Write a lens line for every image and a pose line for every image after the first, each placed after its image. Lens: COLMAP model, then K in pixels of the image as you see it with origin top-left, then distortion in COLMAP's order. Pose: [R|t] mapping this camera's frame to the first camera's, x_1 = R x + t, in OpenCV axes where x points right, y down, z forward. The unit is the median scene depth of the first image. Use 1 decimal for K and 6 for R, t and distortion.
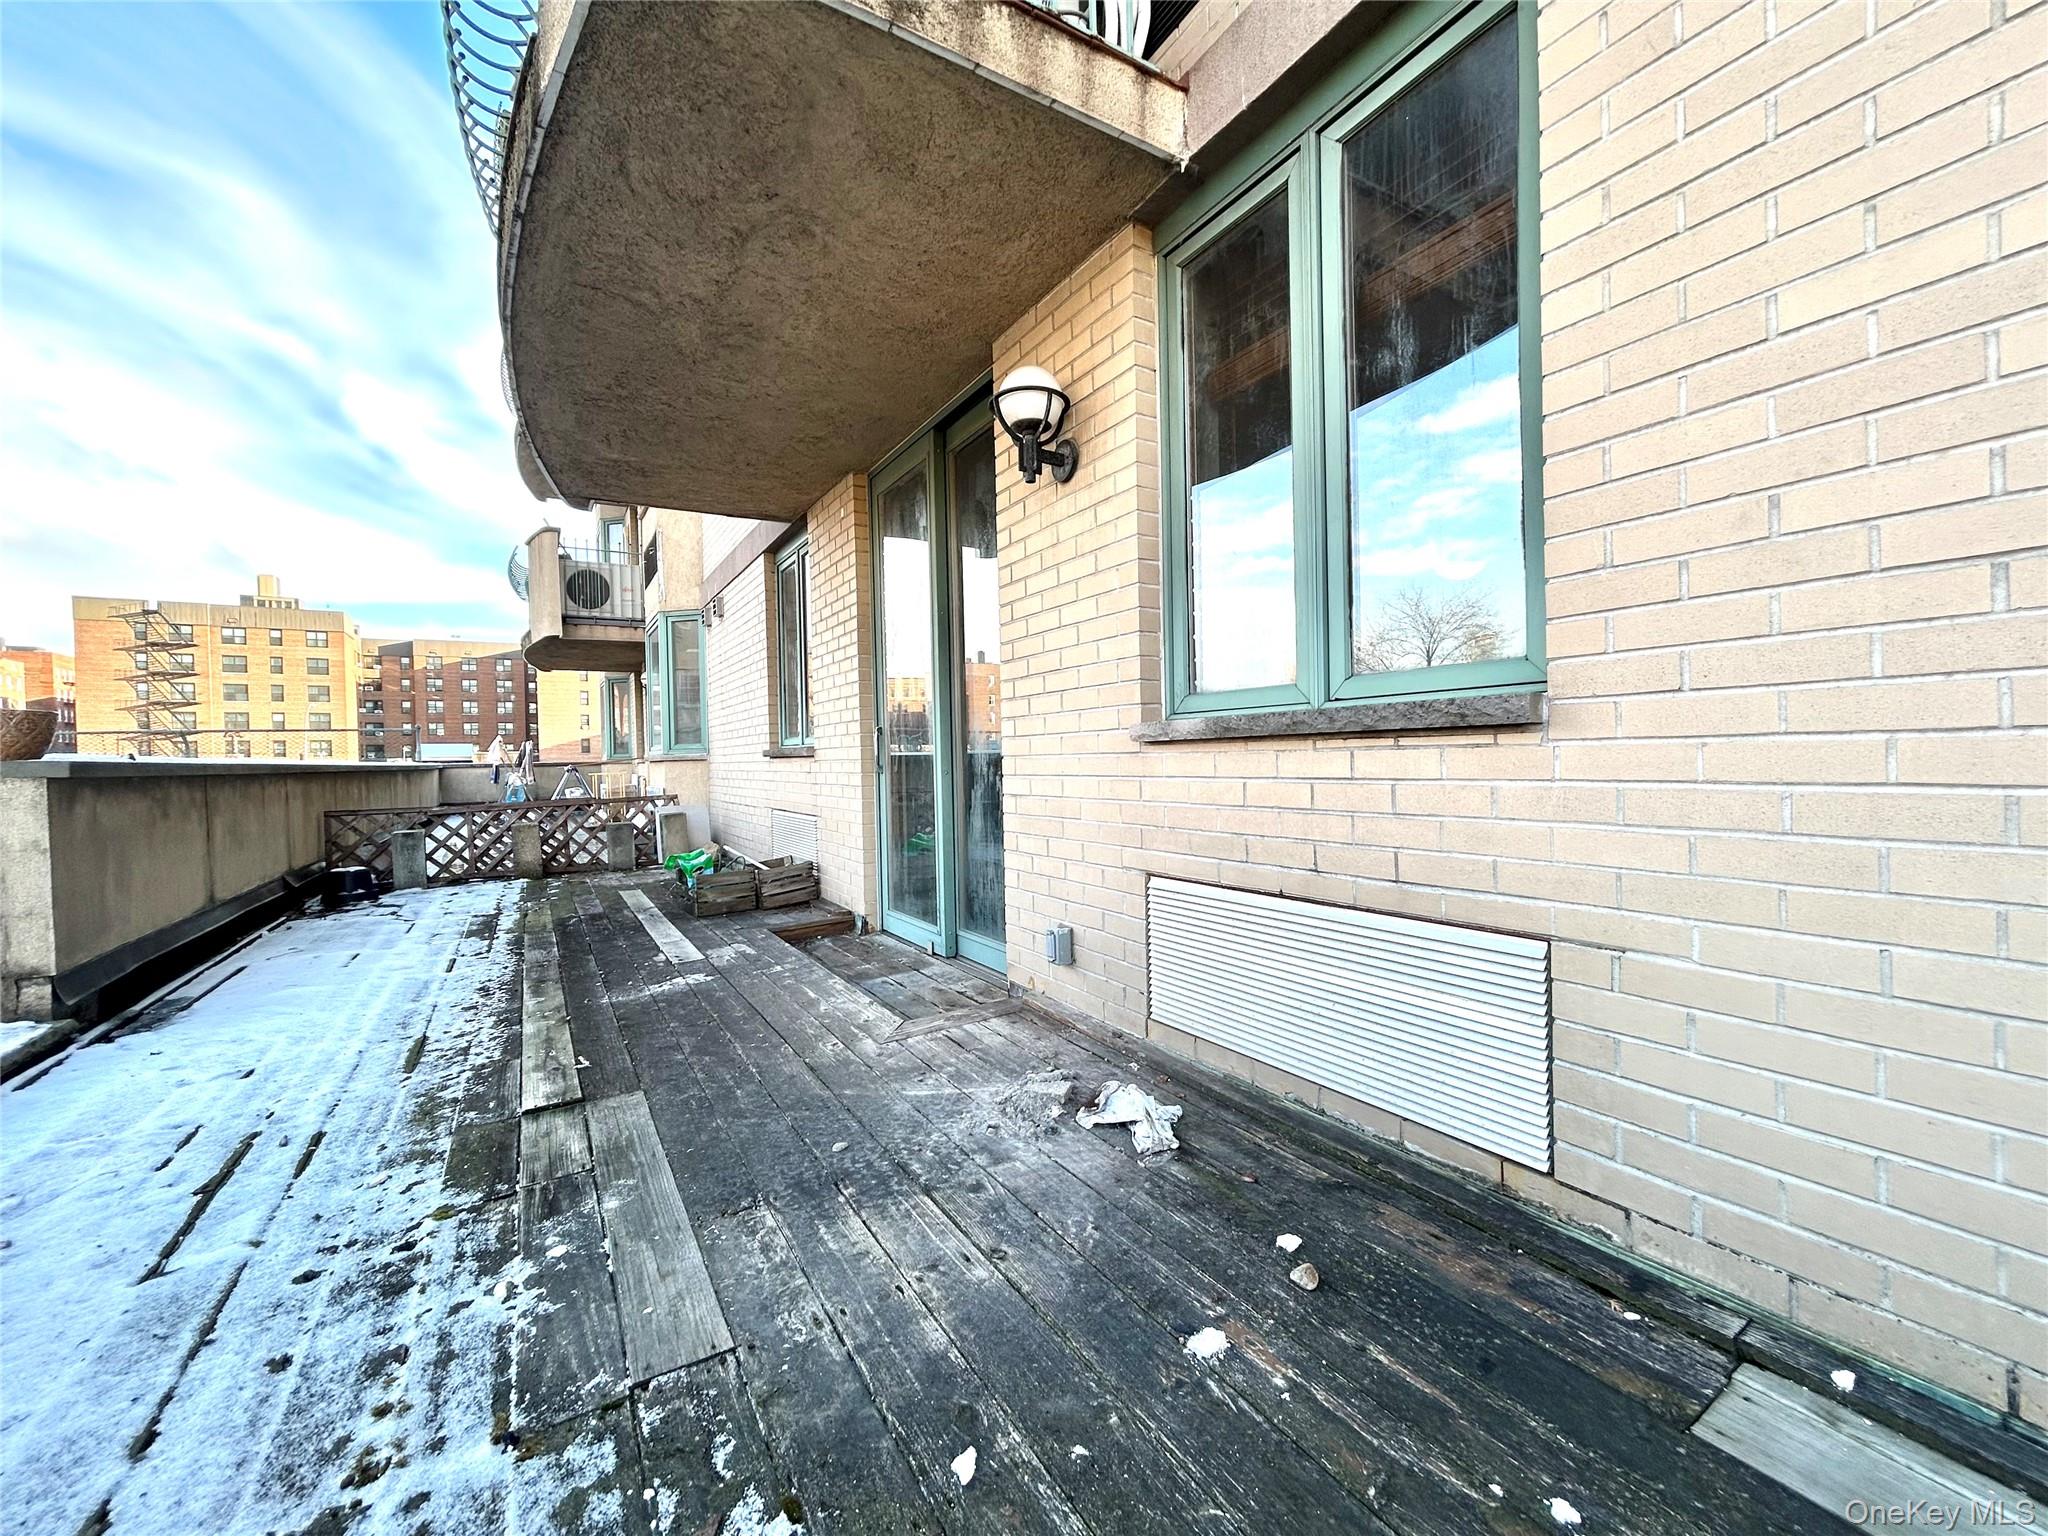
lens RADIAL K [[817.2, 0, 1020.6], [0, 817.2, 771.3], [0, 0, 1]] dist [-0.000588, -0.000091]
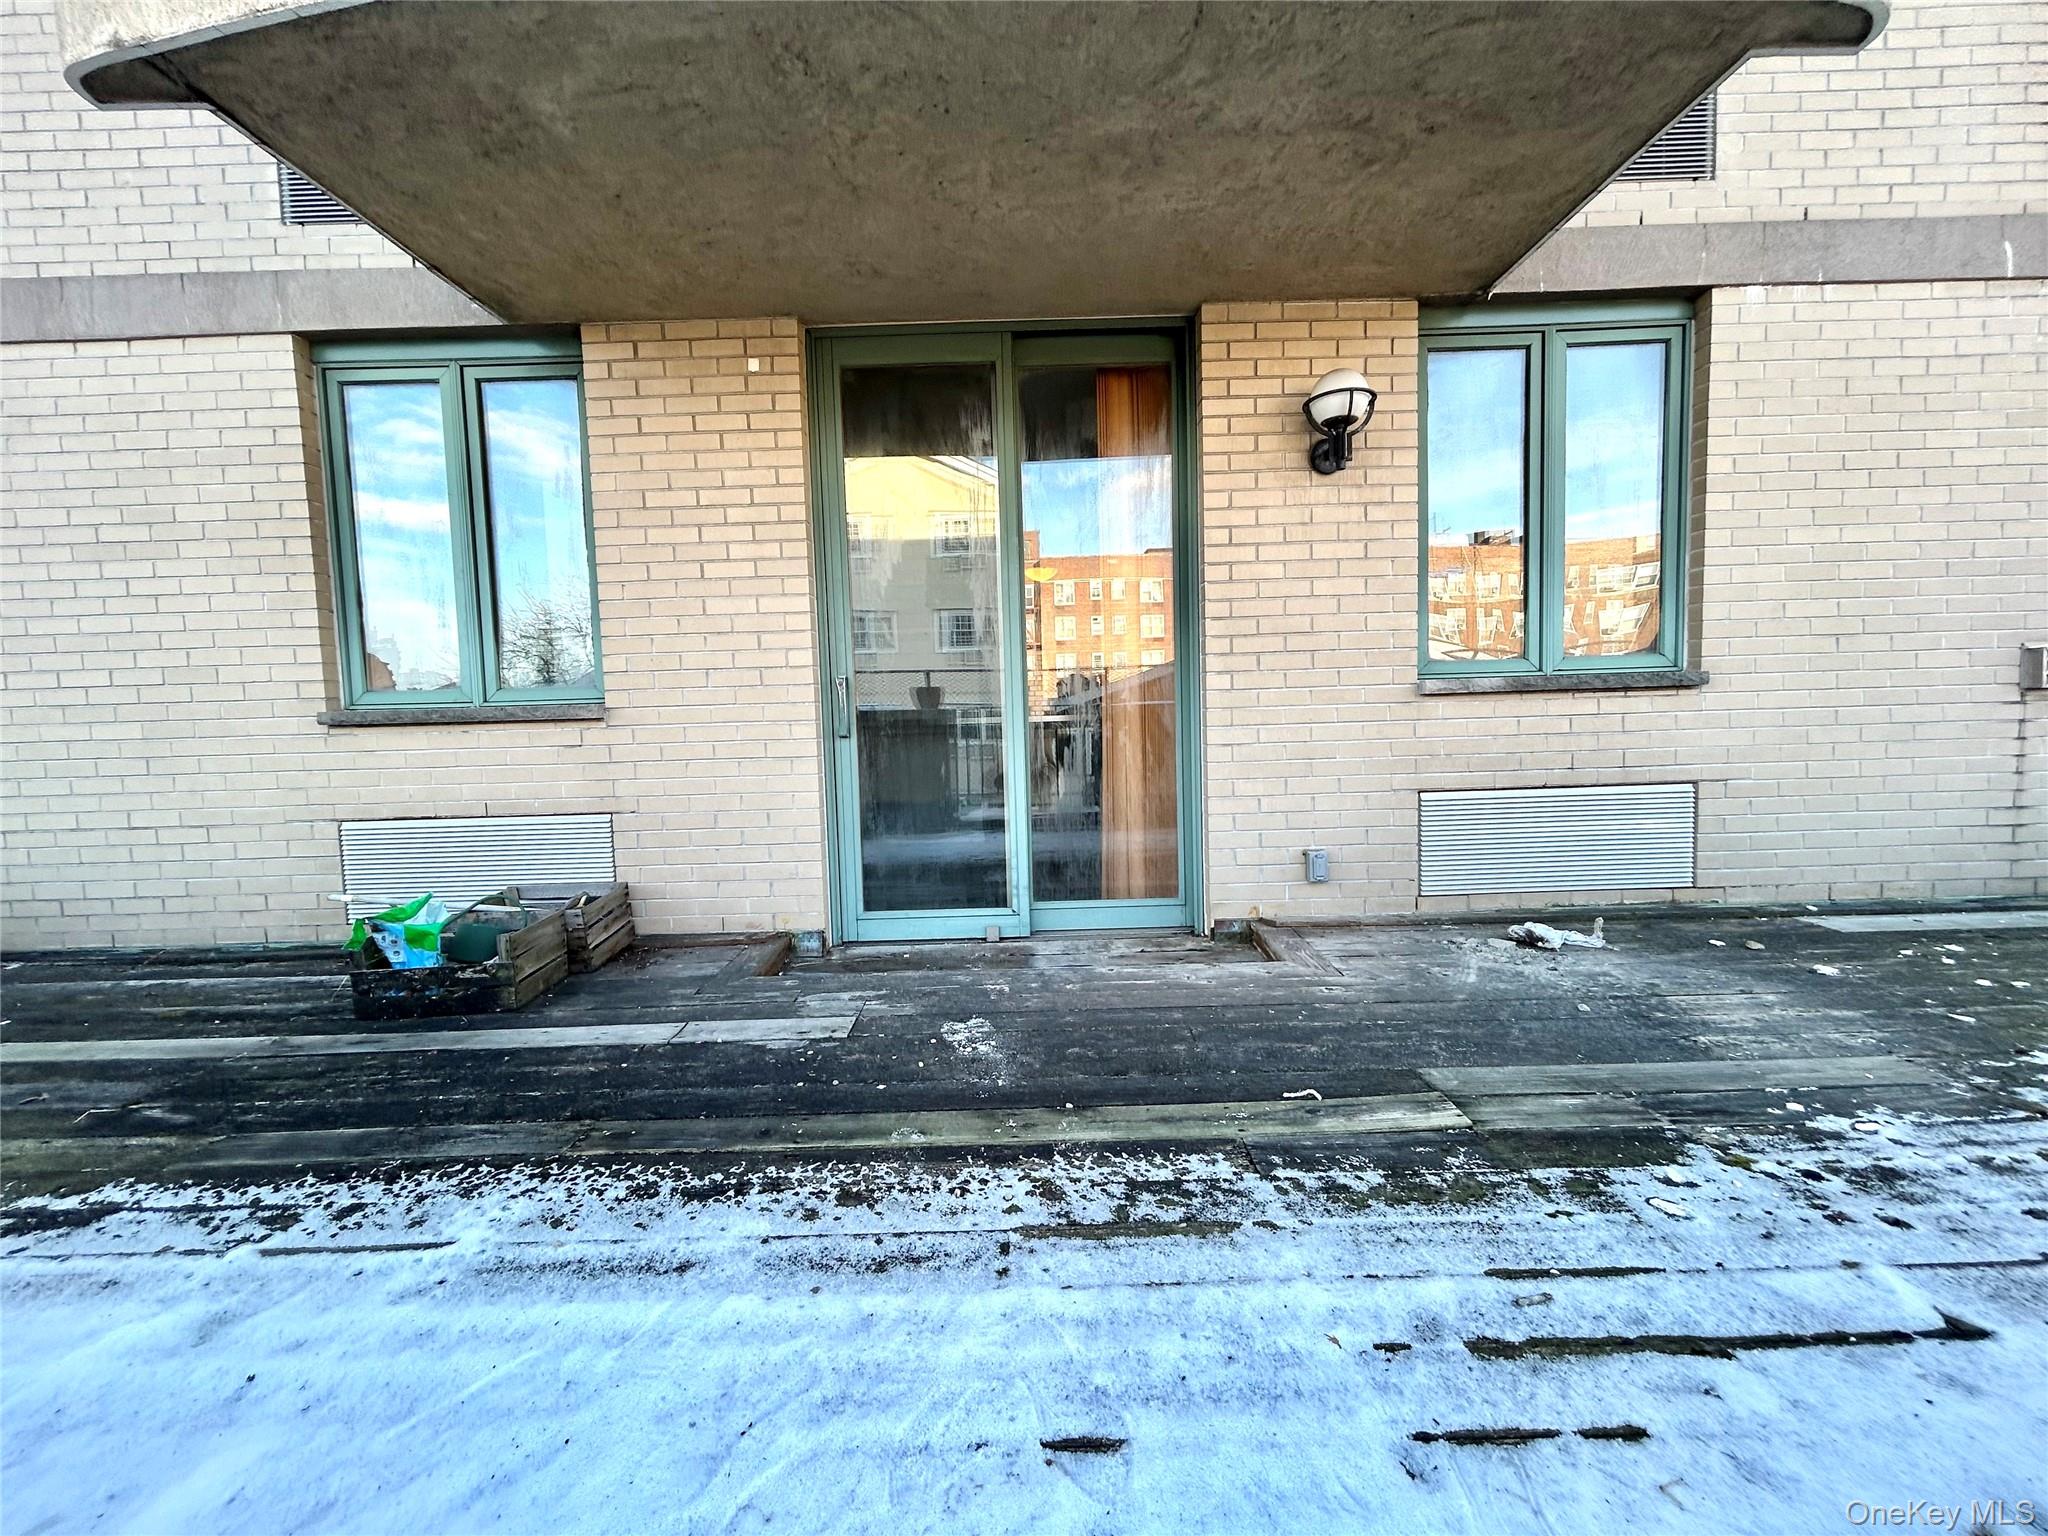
lens RADIAL K [[817.2, 0, 1033.3], [0, 817.2, 770.6], [0, 0, 1]] dist [-0.000588, -0.000091]
pose [[0.522739, -0.053967, 0.850783, -1.665972], [0.033048, 0.998527, 0.043033, 0.013636], [-0.851852, 0.005622, 0.523753, 1.035423]]
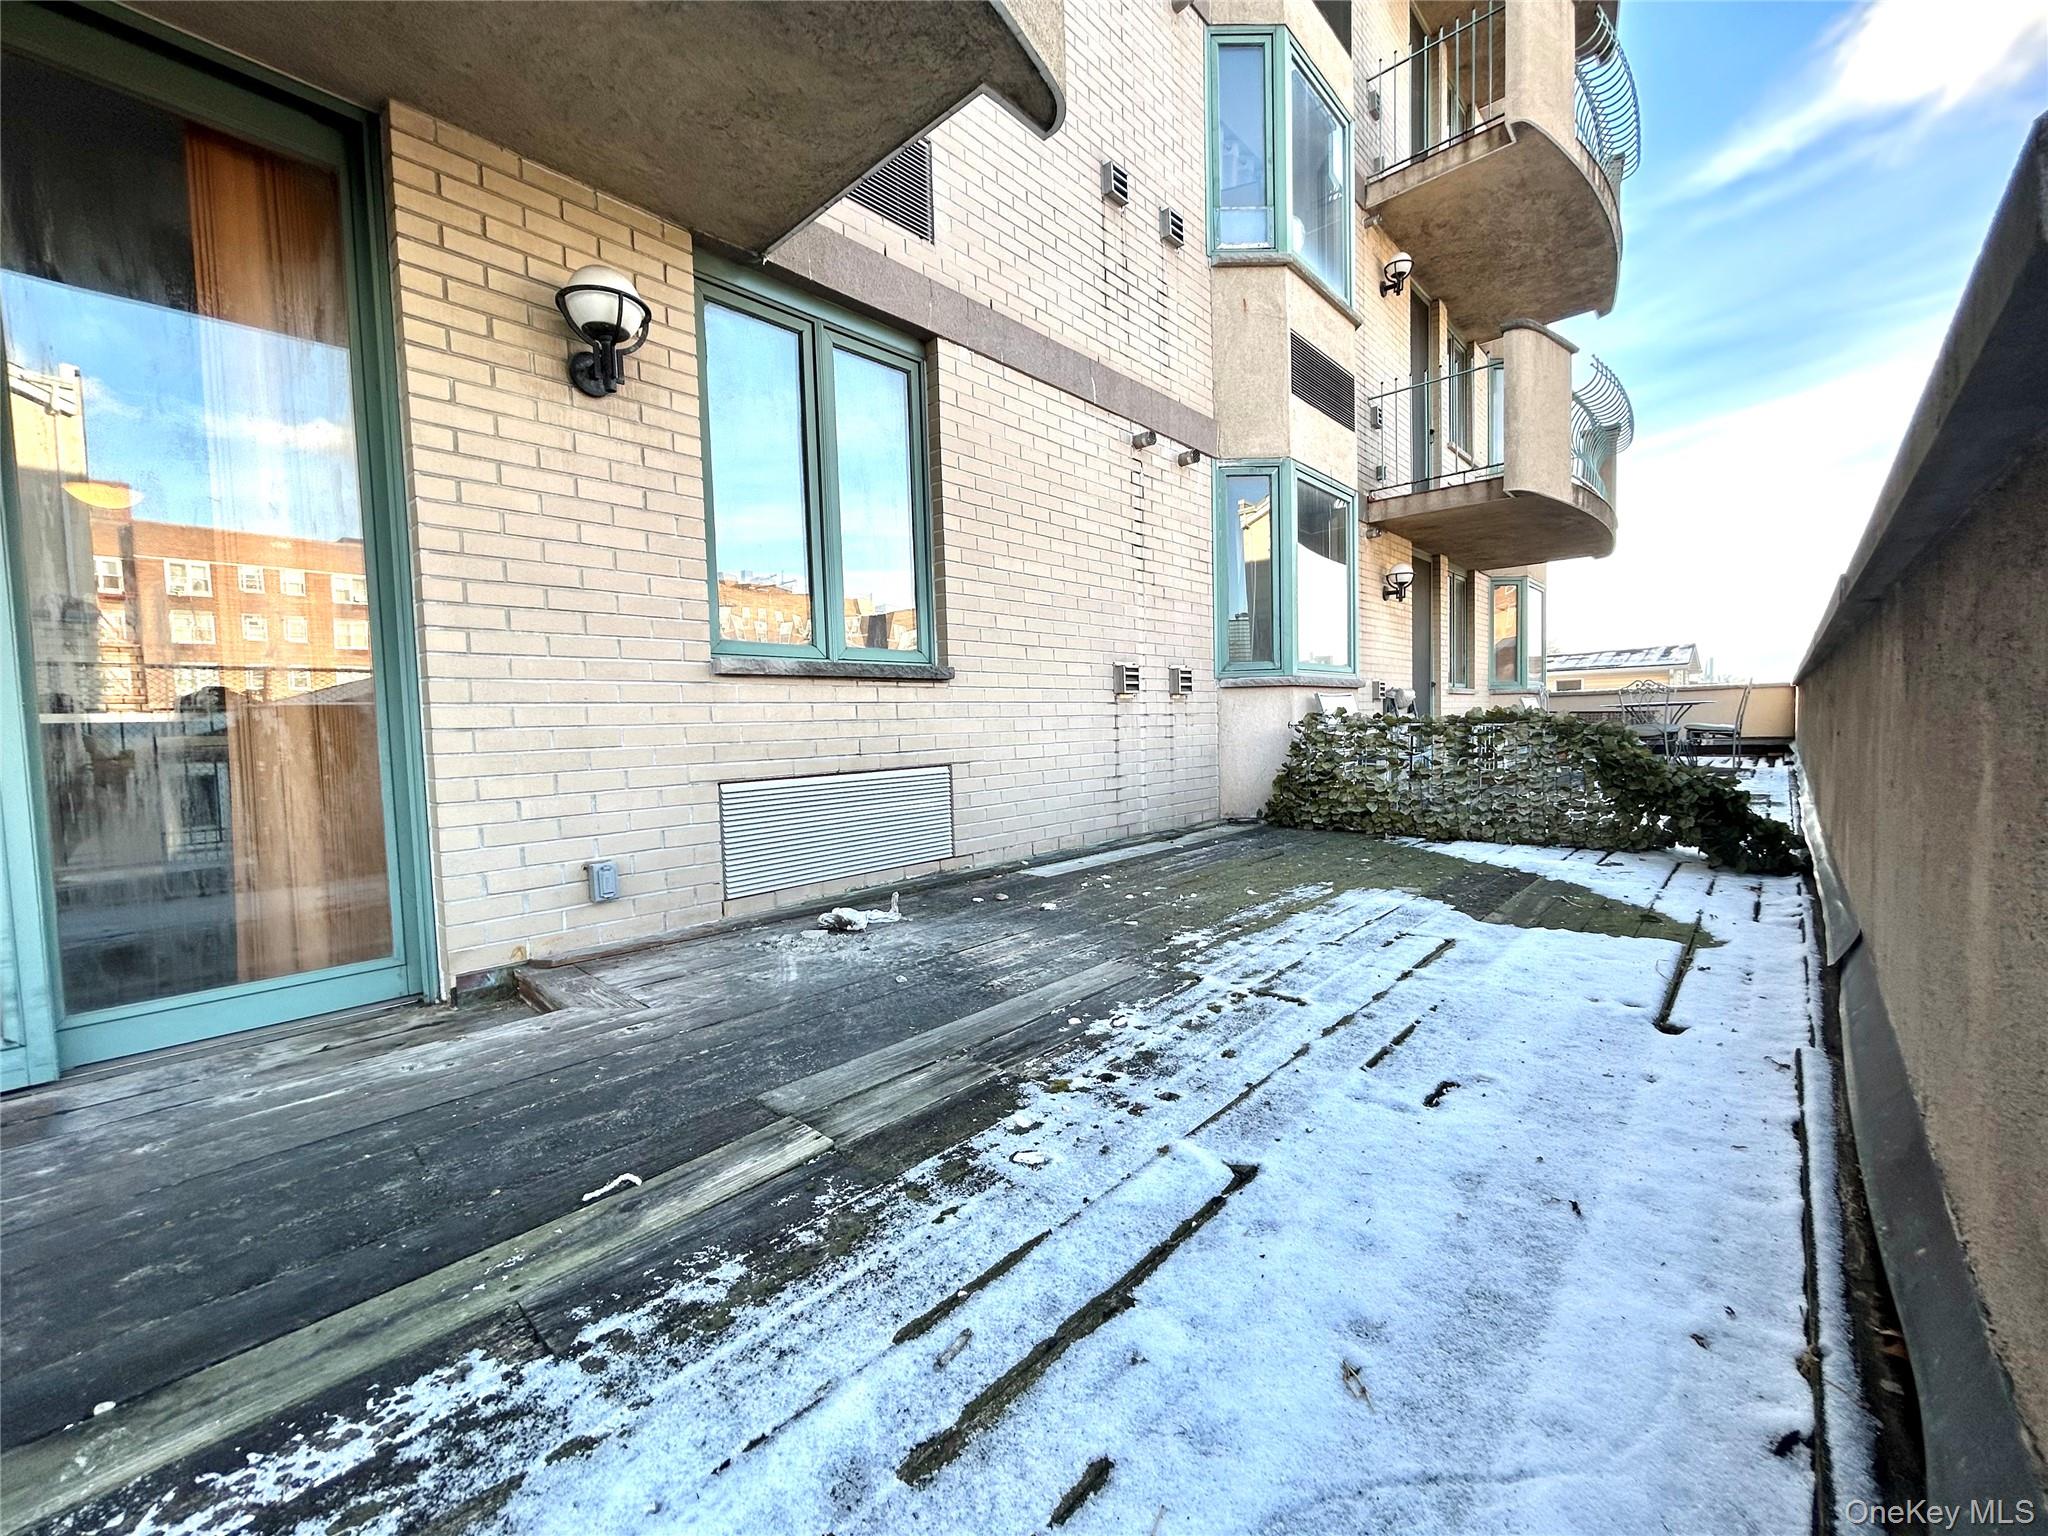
lens RADIAL K [[817.2, 0, 1022.0], [0, 817.2, 771.0], [0, 0, 1]] dist [-0.000588, -0.000091]
pose [[-0.273678, -0.025337, 0.961487, -1.417124], [0.049704, 0.997945, 0.040446, 0.100741], [-0.960536, 0.058859, -0.271857, 1.114225]]
